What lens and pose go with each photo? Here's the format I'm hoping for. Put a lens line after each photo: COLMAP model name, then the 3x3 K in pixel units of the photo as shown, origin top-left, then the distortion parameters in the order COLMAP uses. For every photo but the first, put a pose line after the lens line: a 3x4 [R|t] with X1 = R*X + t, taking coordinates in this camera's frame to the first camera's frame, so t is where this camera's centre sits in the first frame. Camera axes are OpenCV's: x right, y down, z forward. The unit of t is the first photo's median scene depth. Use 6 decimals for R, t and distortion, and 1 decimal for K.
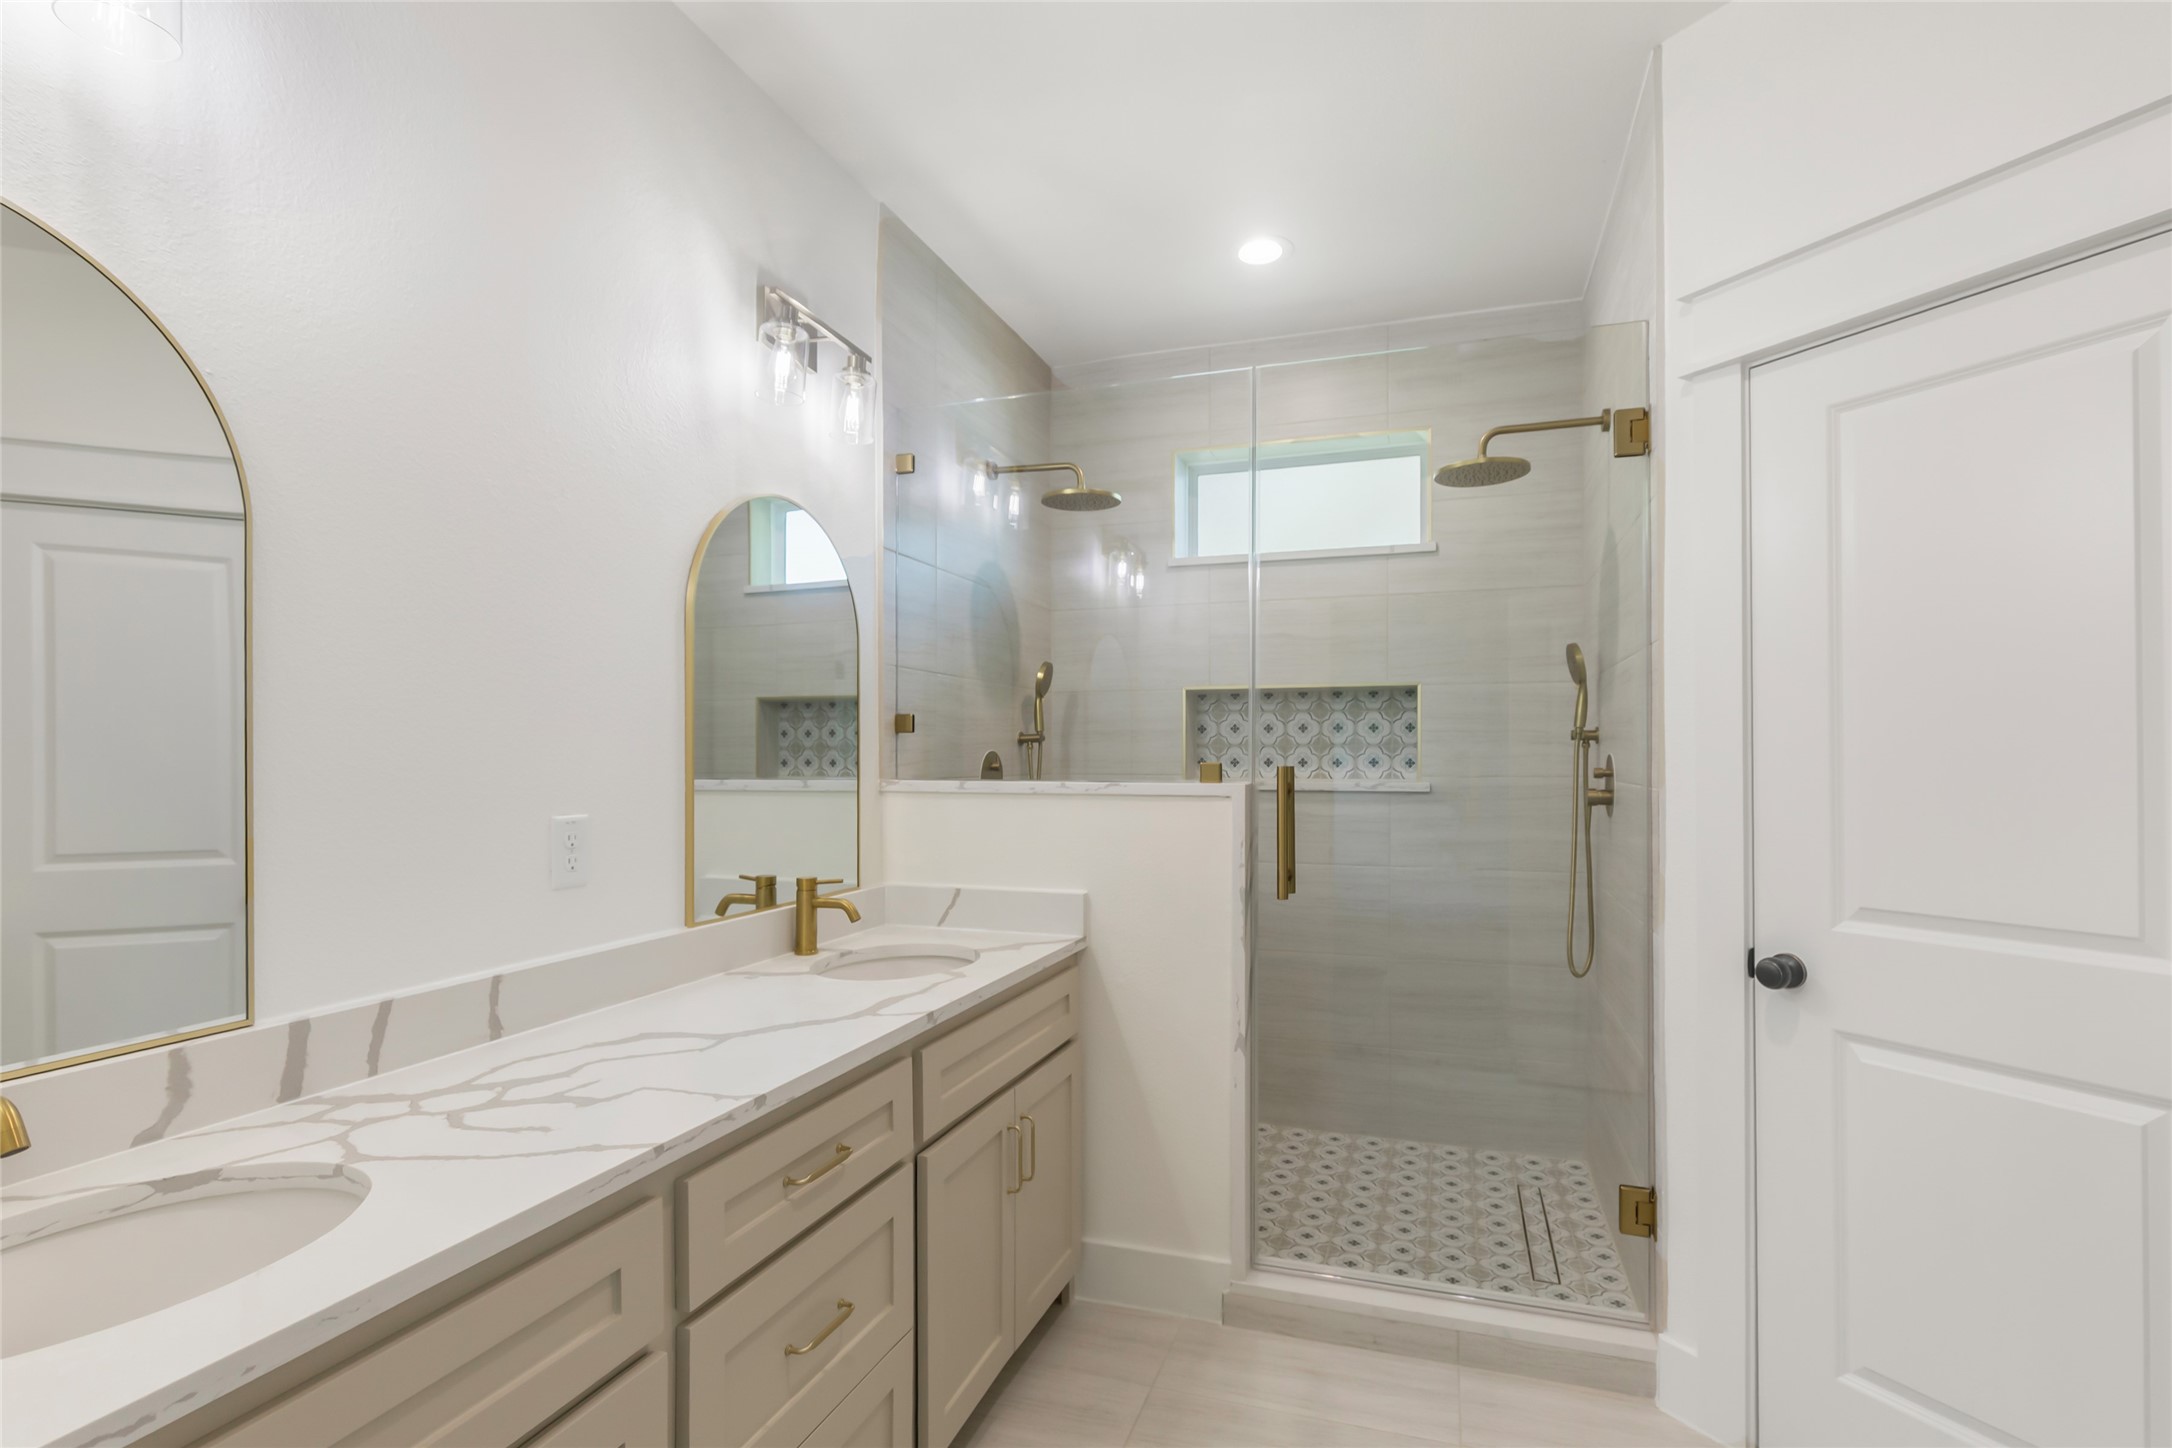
lens RADIAL K [[1050.7, 0, 1088.2], [0, 1050.7, 749.6], [0, 0, 1]] dist [0.001674, 0.000303]
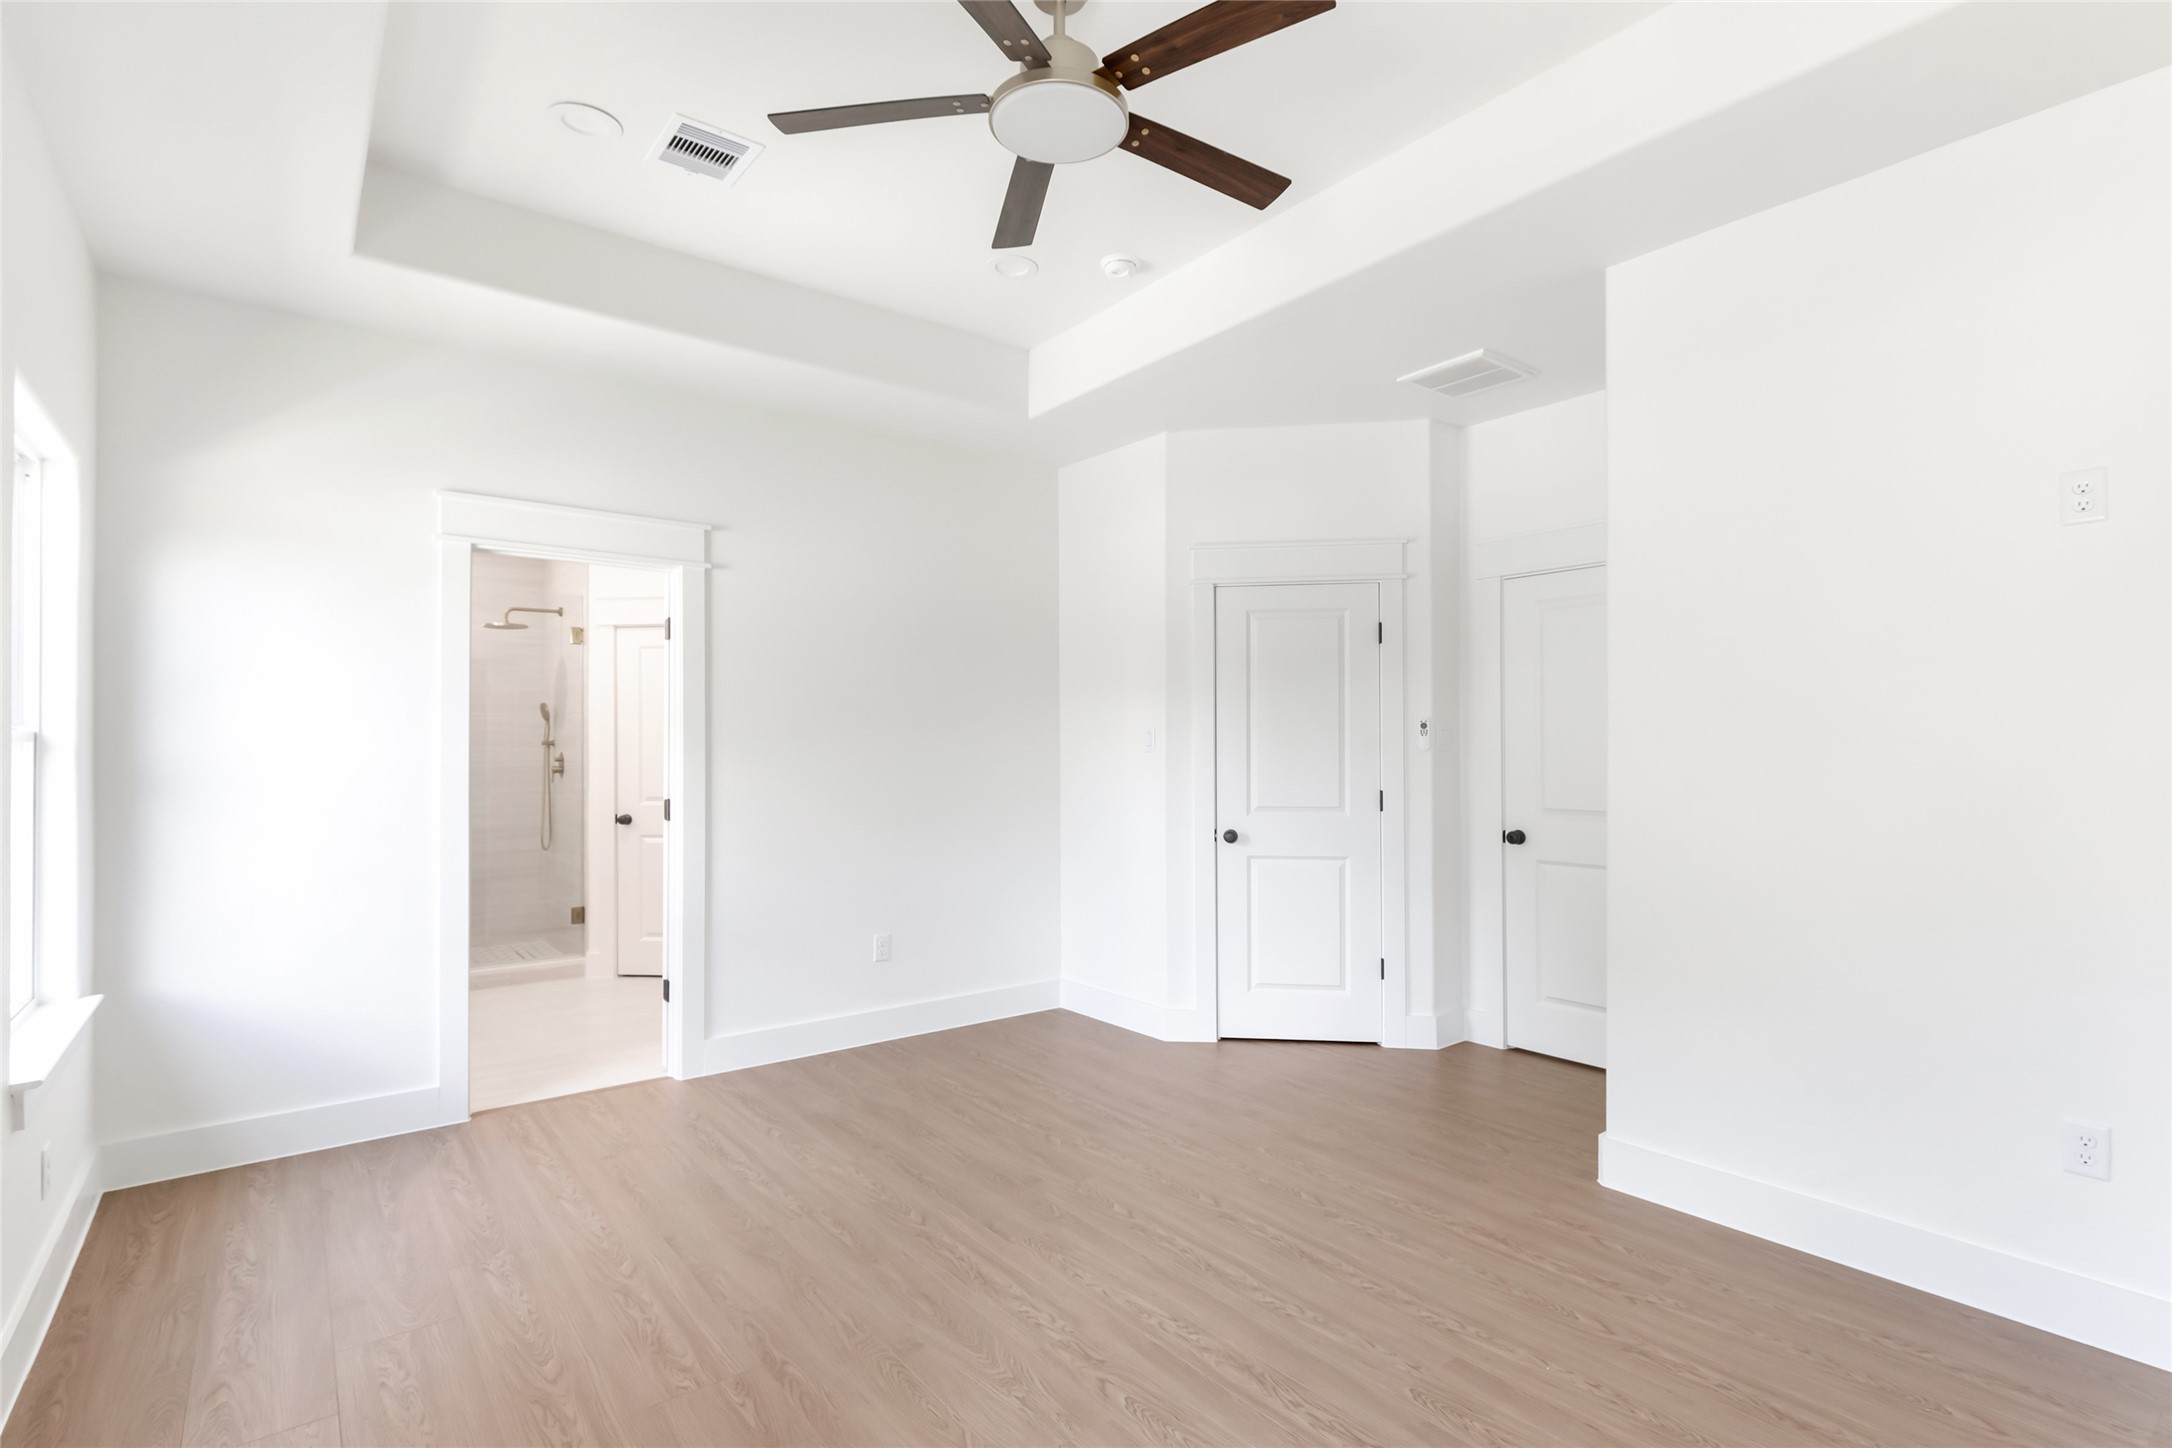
lens RADIAL K [[1021.1, 0, 1083.2], [0, 1021.1, 733.7], [0, 0, 1]] dist [0.001664, 0.000190]
pose [[0.549047, 0.006121, 0.835769, -0.789865], [0.001083, 0.999967, -0.008034, -0.016056], [-0.835791, 0.005316, 0.549023, -1.259042]]
